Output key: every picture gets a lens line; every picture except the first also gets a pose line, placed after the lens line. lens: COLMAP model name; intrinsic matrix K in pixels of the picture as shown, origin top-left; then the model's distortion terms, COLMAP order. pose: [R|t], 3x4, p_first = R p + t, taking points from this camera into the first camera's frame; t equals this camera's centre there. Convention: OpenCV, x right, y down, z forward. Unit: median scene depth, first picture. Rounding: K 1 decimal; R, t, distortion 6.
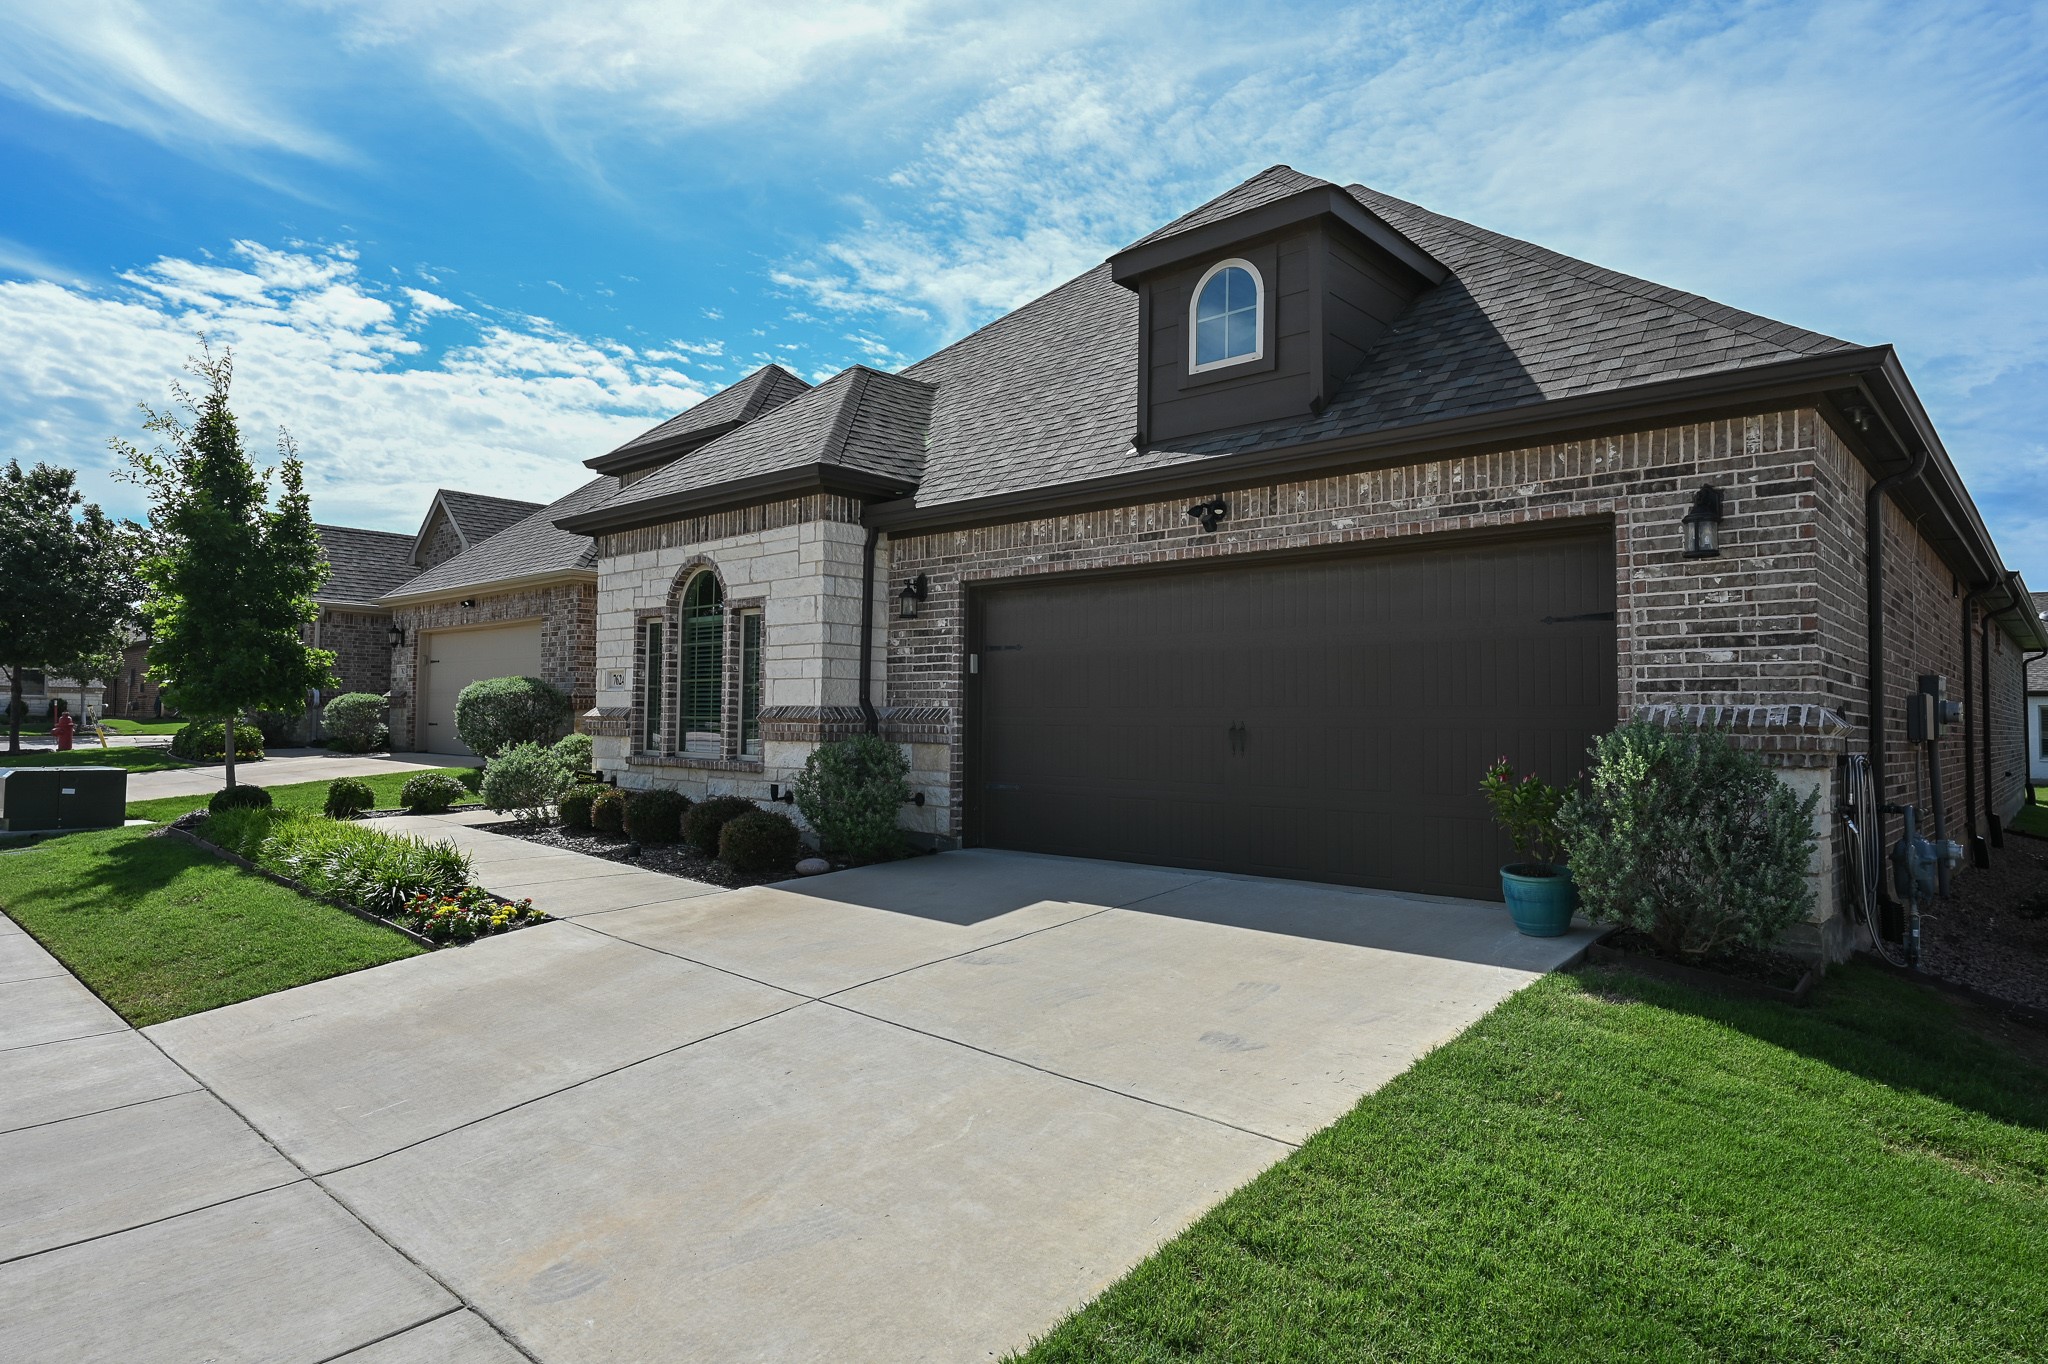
lens RADIAL K [[1157.6, 0, 978.4], [0, 1157.6, 655.5], [0, 0, 1]] dist [0.000440, 0.001649]
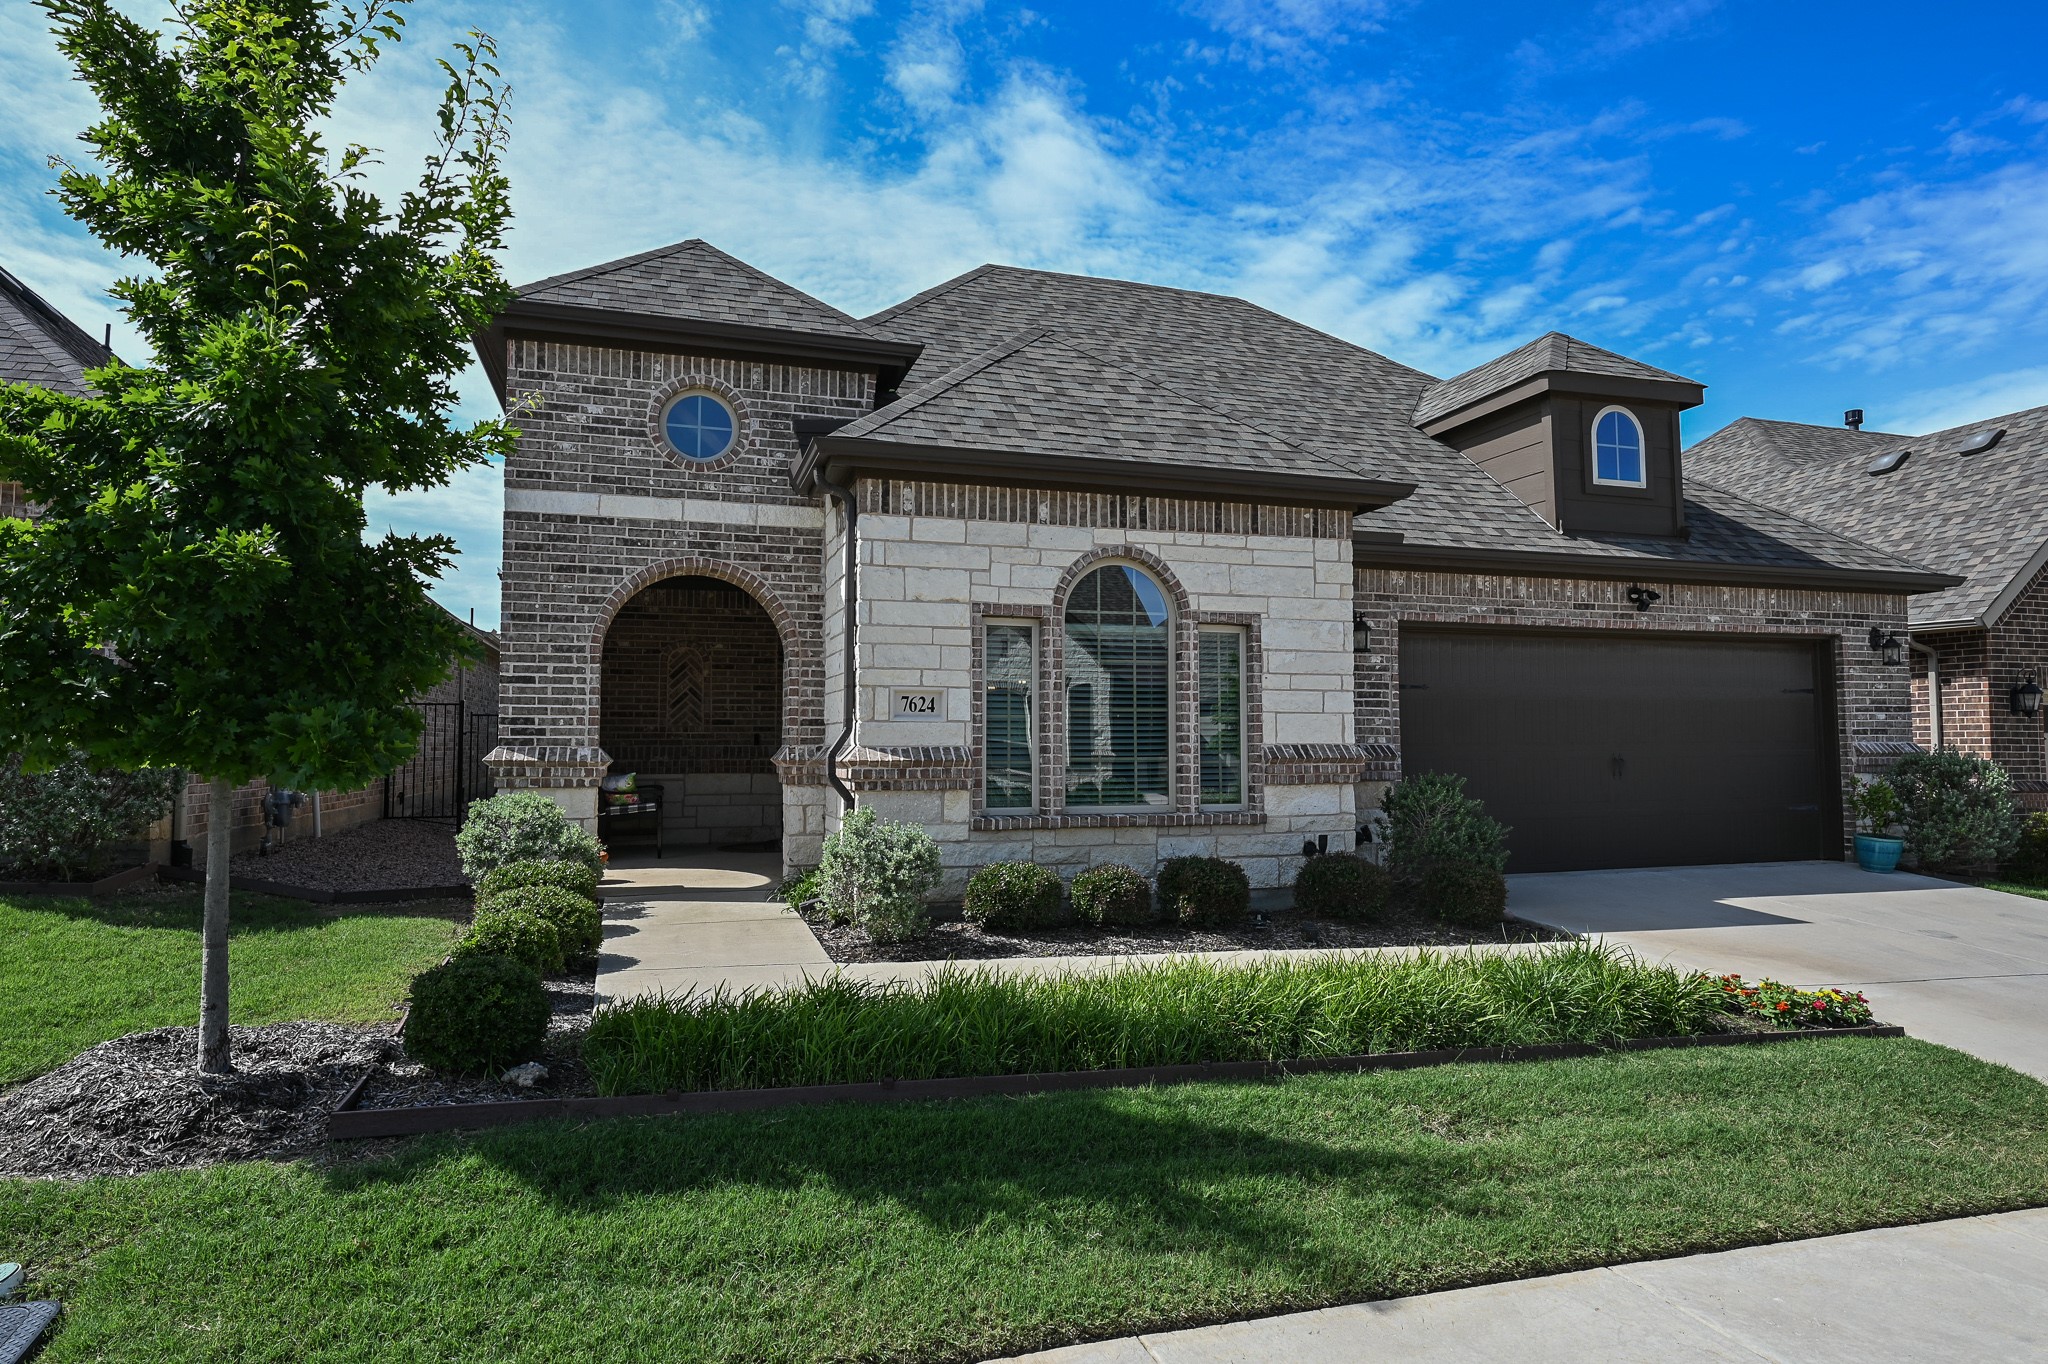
lens RADIAL K [[1157.6, 0, 978.1], [0, 1157.6, 693.5], [0, 0, 1]] dist [0.000440, 0.001649]
pose [[0.505172, 0.023486, 0.862699, -1.243465], [-0.042616, 0.999089, -0.002244, 0.021206], [-0.861966, -0.035631, 0.505712, 0.918866]]
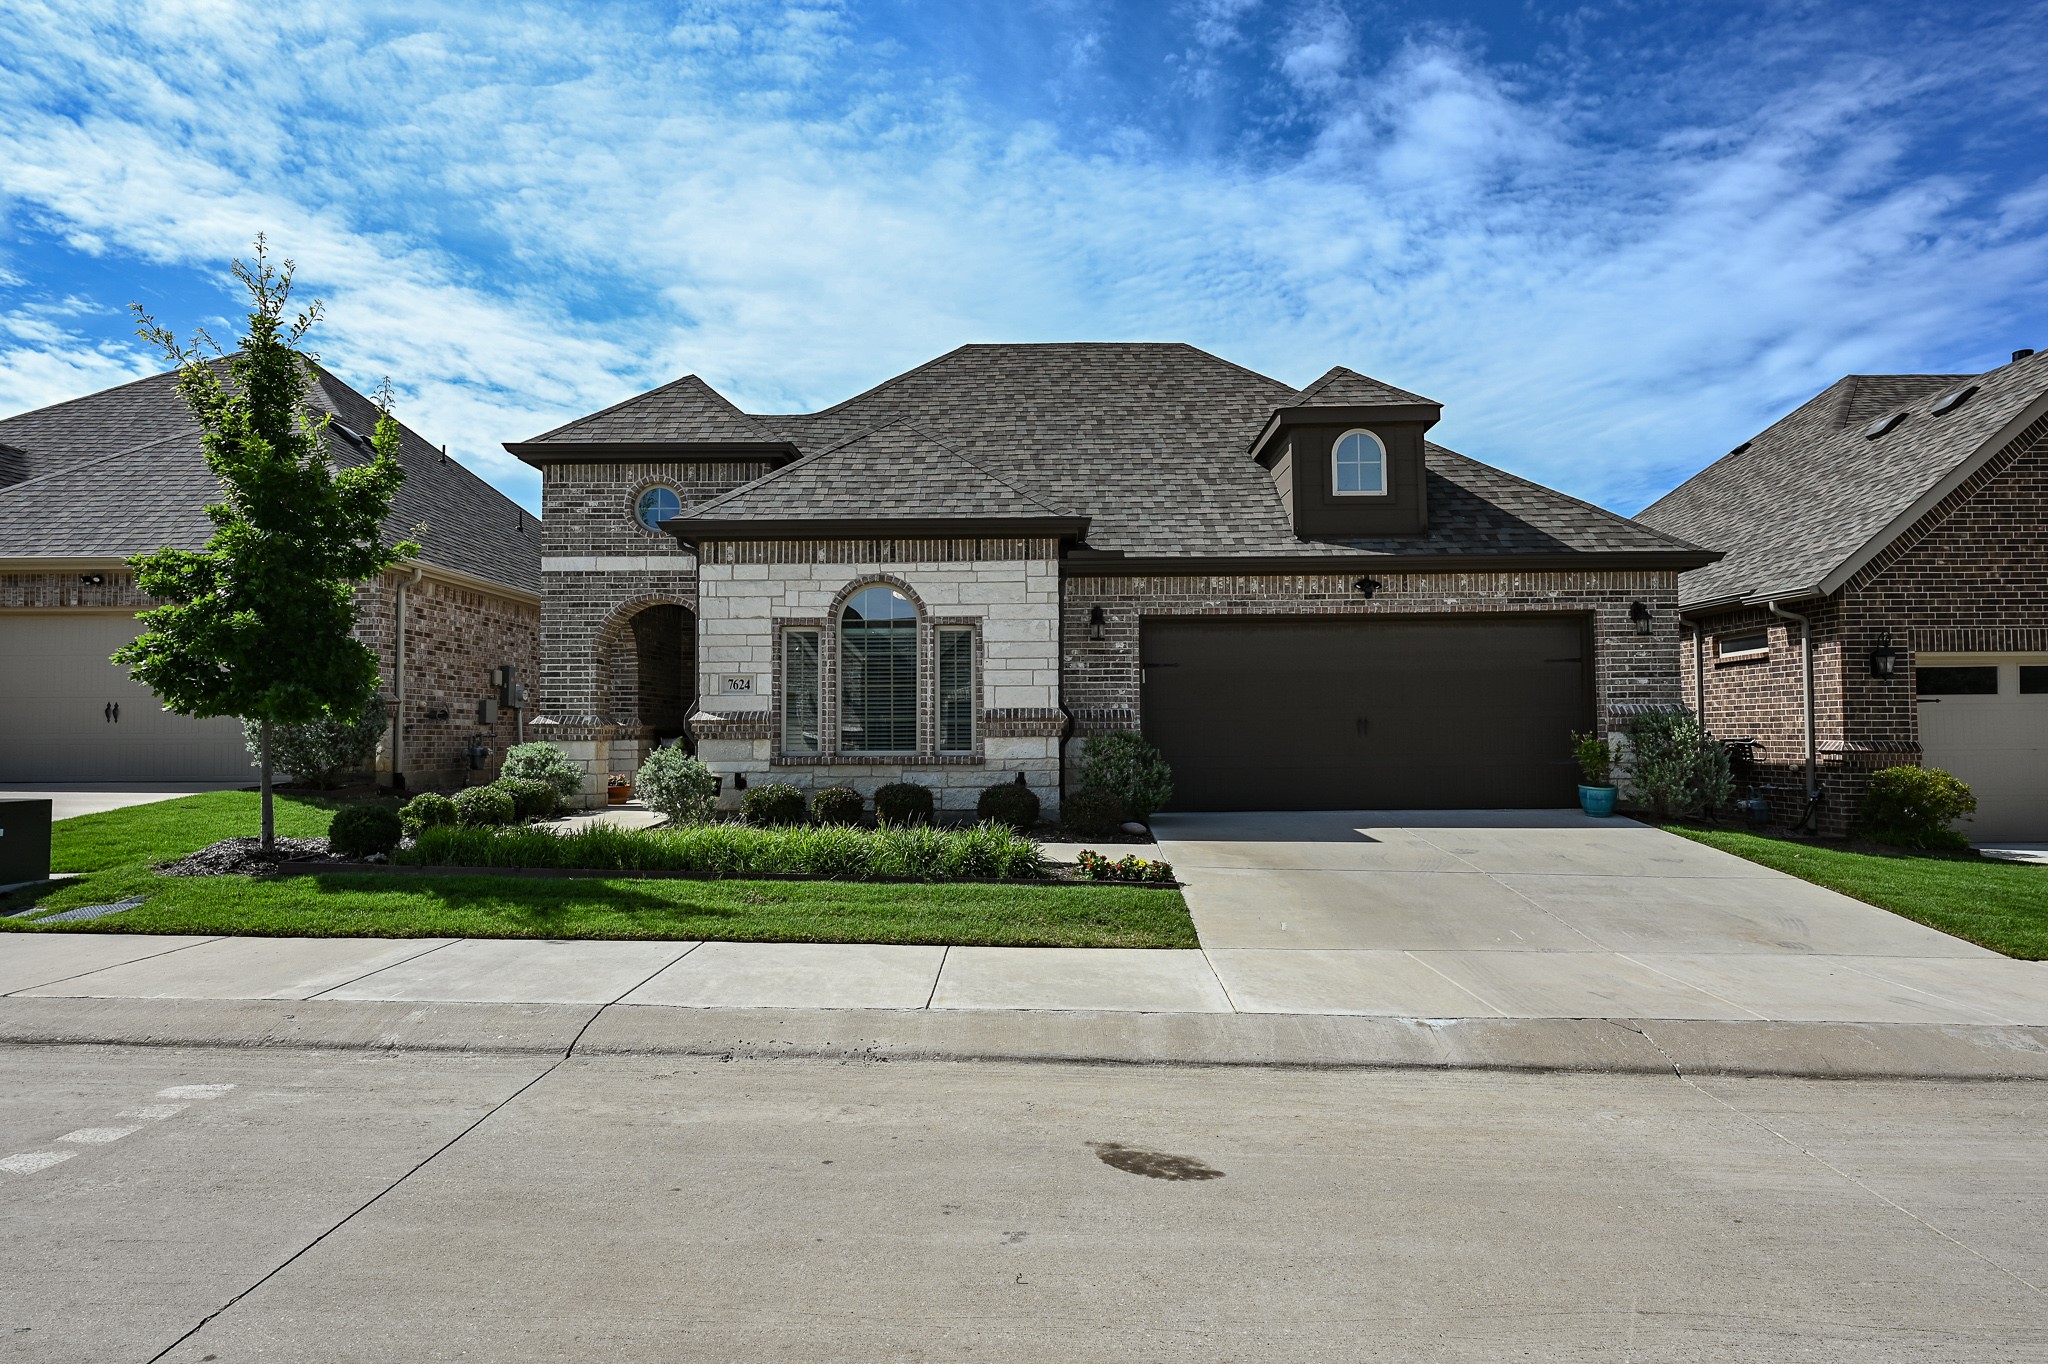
lens RADIAL K [[1157.6, 0, 1002.2], [0, 1157.6, 665.7], [0, 0, 1]] dist [0.000440, 0.001649]
pose [[0.758243, 0.023870, 0.651535, -1.157562], [-0.022238, 0.999695, -0.010746, 0.014666], [-0.651593, -0.006341, 0.758542, 0.099869]]
